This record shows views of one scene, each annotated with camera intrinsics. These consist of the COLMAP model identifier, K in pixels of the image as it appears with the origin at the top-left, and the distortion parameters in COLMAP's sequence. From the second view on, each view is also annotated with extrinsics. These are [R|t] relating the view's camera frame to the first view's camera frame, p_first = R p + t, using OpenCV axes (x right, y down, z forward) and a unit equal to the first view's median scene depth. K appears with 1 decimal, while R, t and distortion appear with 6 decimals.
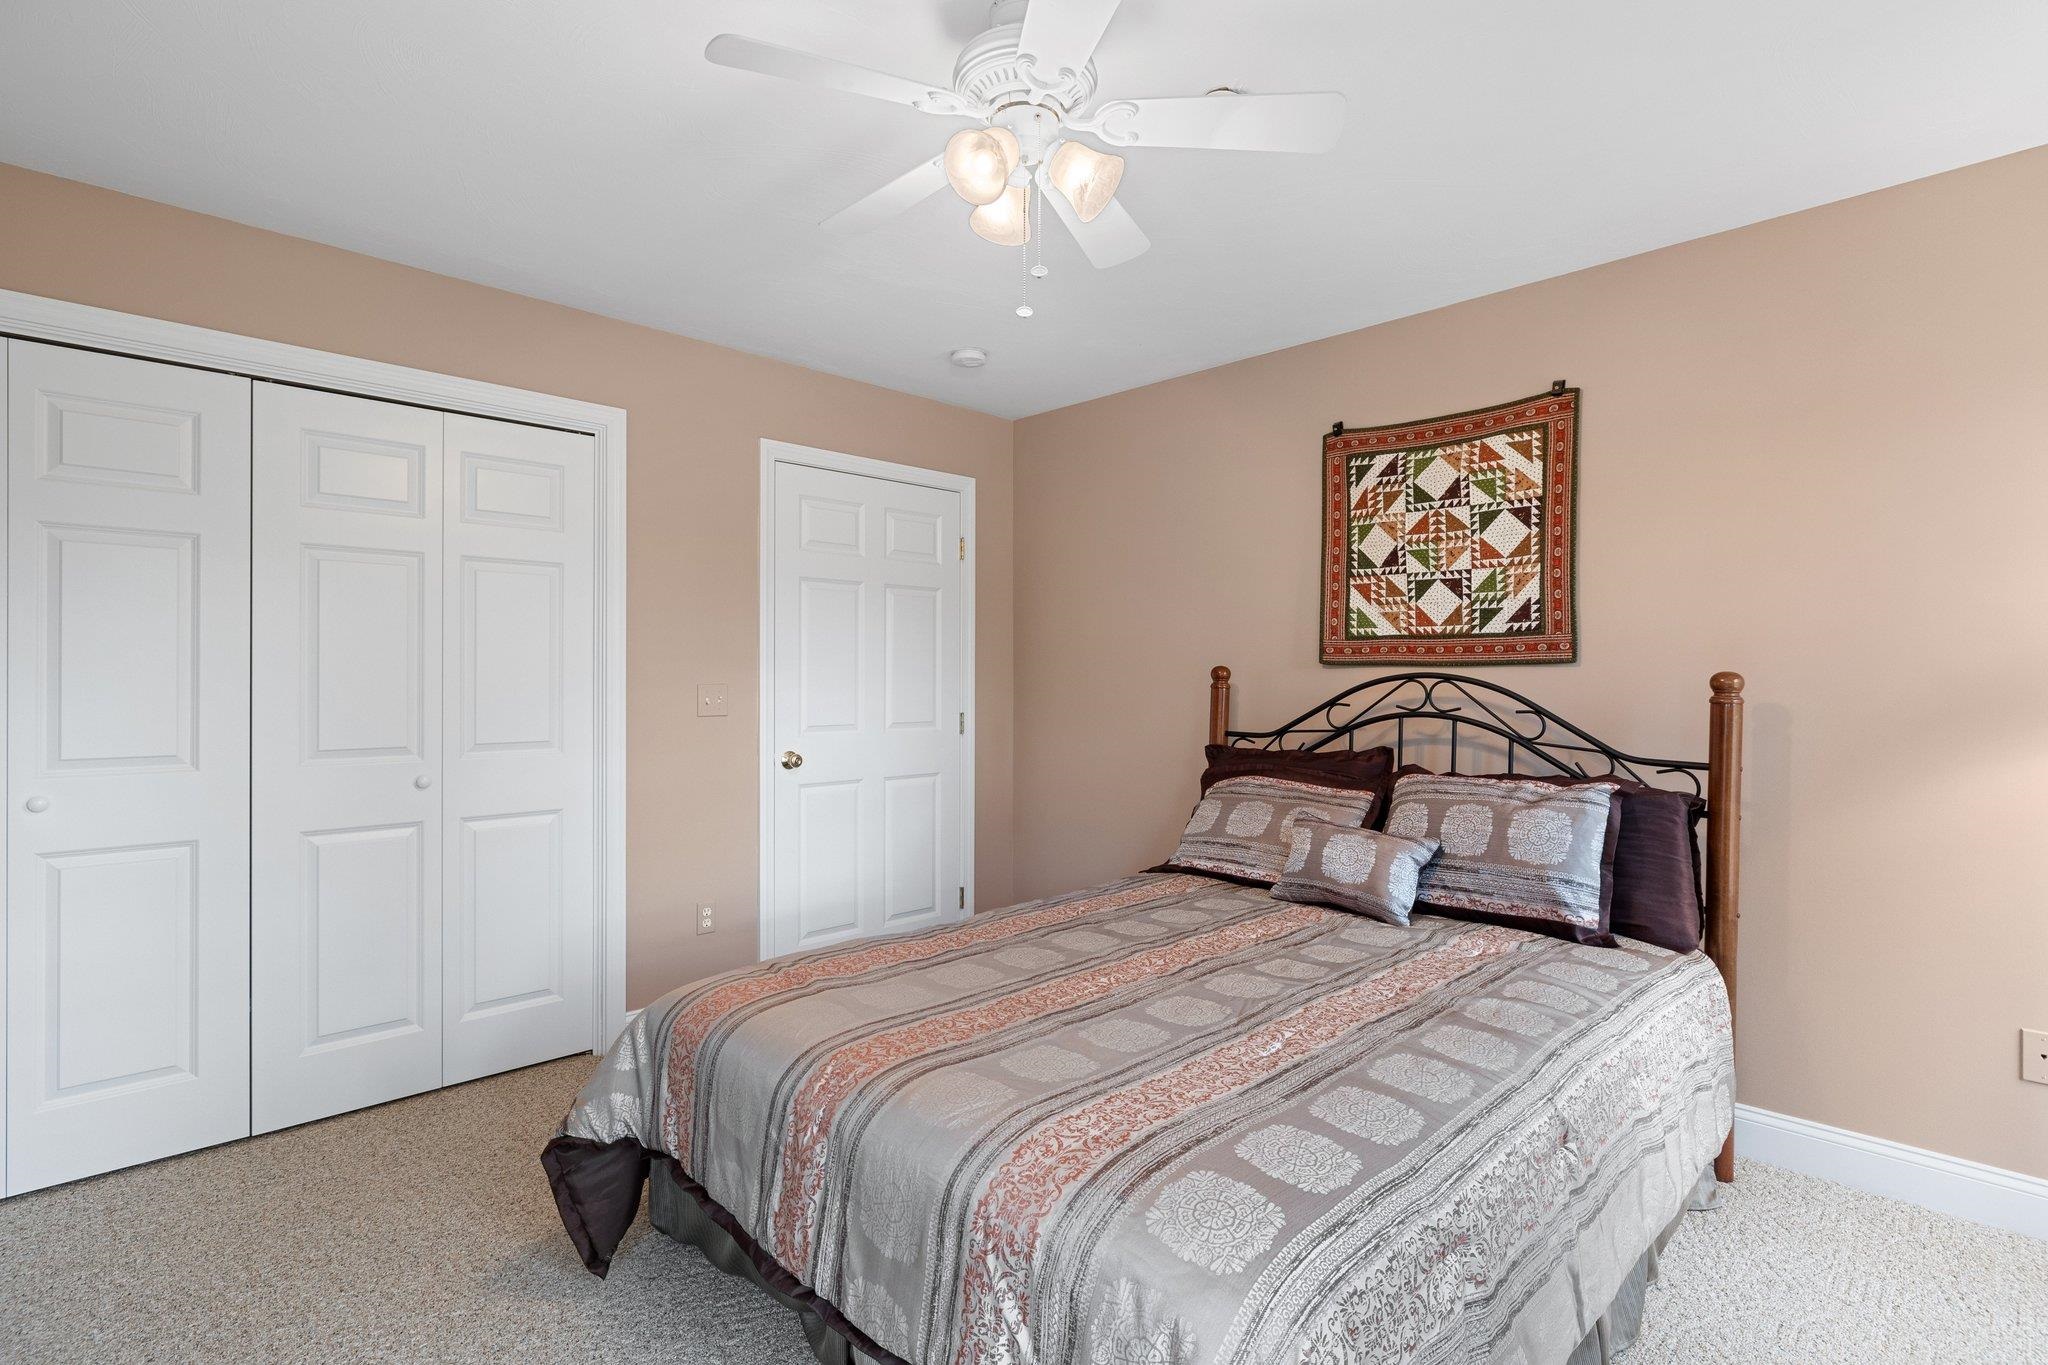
lens RADIAL K [[956.8, 0, 1014.4], [0, 956.8, 679.4], [0, 0, 1]] dist [-0.004931, 0.001597]
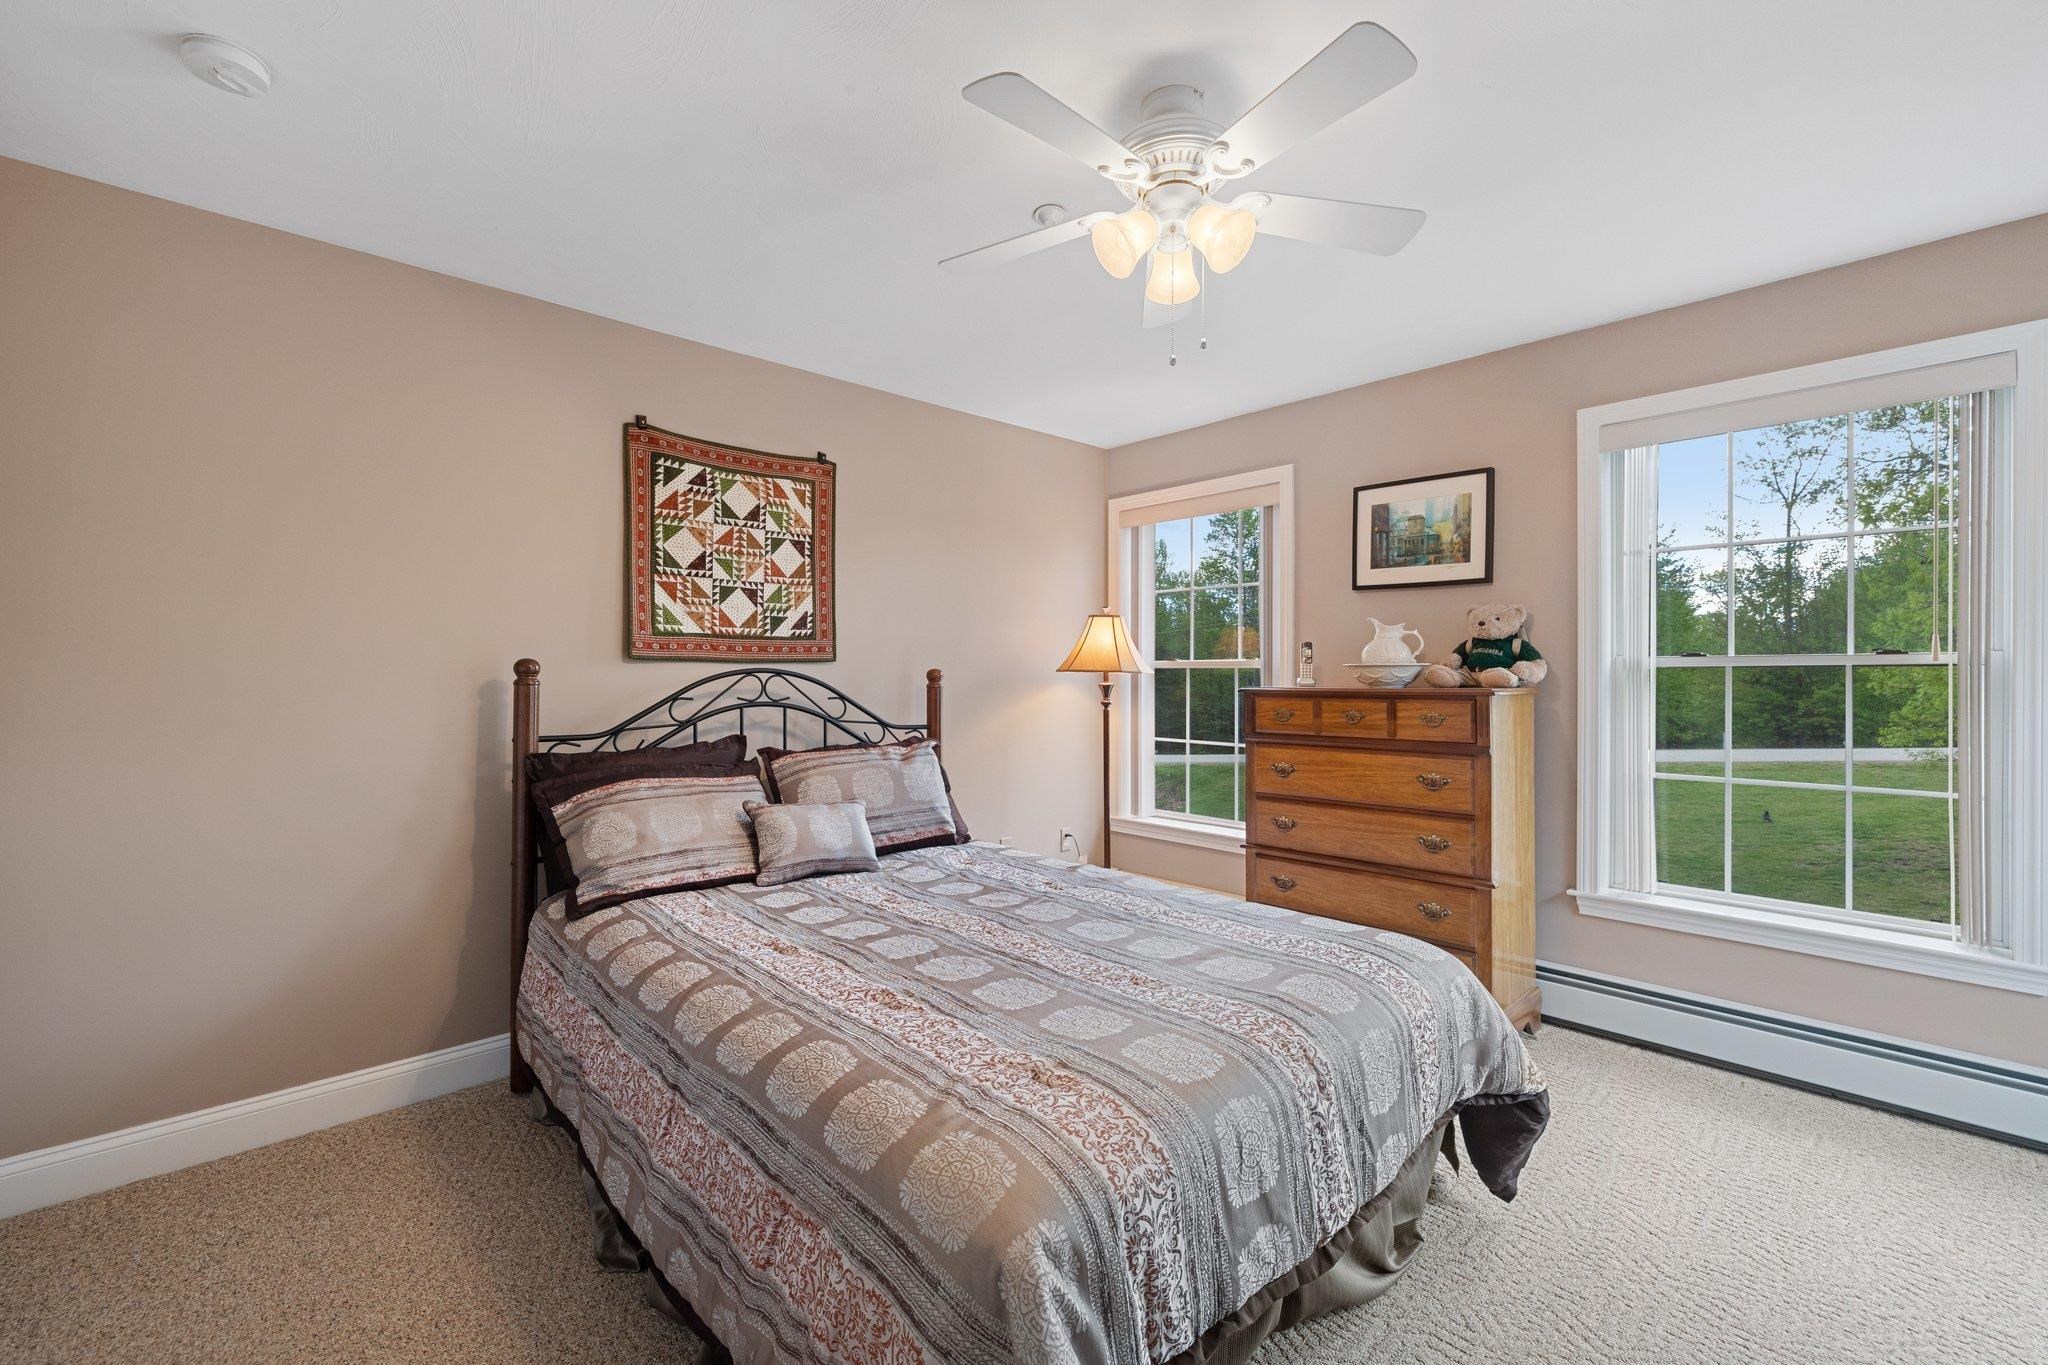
lens RADIAL K [[860.9, 0, 1013.4], [0, 860.9, 681.6], [0, 0, 1]] dist [-0.002731, -0.000097]
pose [[0.039652, -0.022082, 0.998970, -0.591225], [-0.007142, 0.999724, 0.022382, -0.016260], [-0.999188, -0.008022, 0.039484, 0.625114]]
